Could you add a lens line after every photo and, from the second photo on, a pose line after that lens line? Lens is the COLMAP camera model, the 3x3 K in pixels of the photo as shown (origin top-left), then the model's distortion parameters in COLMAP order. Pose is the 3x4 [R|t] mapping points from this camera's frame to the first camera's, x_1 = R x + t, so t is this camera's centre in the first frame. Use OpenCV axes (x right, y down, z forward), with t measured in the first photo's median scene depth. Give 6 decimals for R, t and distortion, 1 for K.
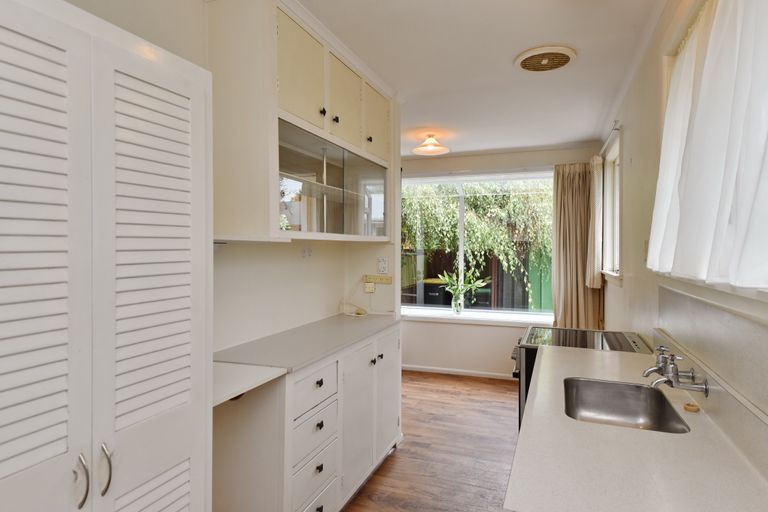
lens RADIAL K [[454.7, 0, 383.2], [0, 454.7, 251.9], [0, 0, 1]] dist [0.000799, 0.000062]
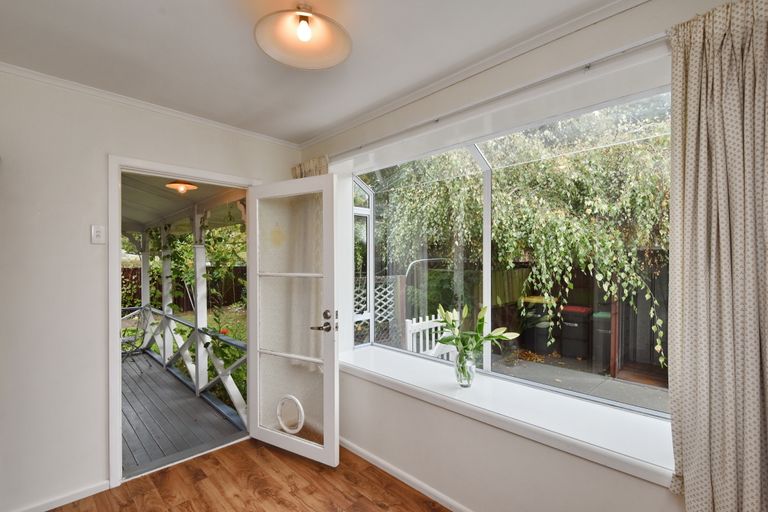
lens RADIAL K [[349.4, 0, 384.9], [0, 349.4, 262.4], [0, 0, 1]] dist [-0.020072, -0.001841]
pose [[0.906853, 0.000205, -0.421447, 0.185524], [0.003243, 0.999967, 0.007463, -0.011255], [0.421434, -0.008134, 0.906822, 0.435589]]
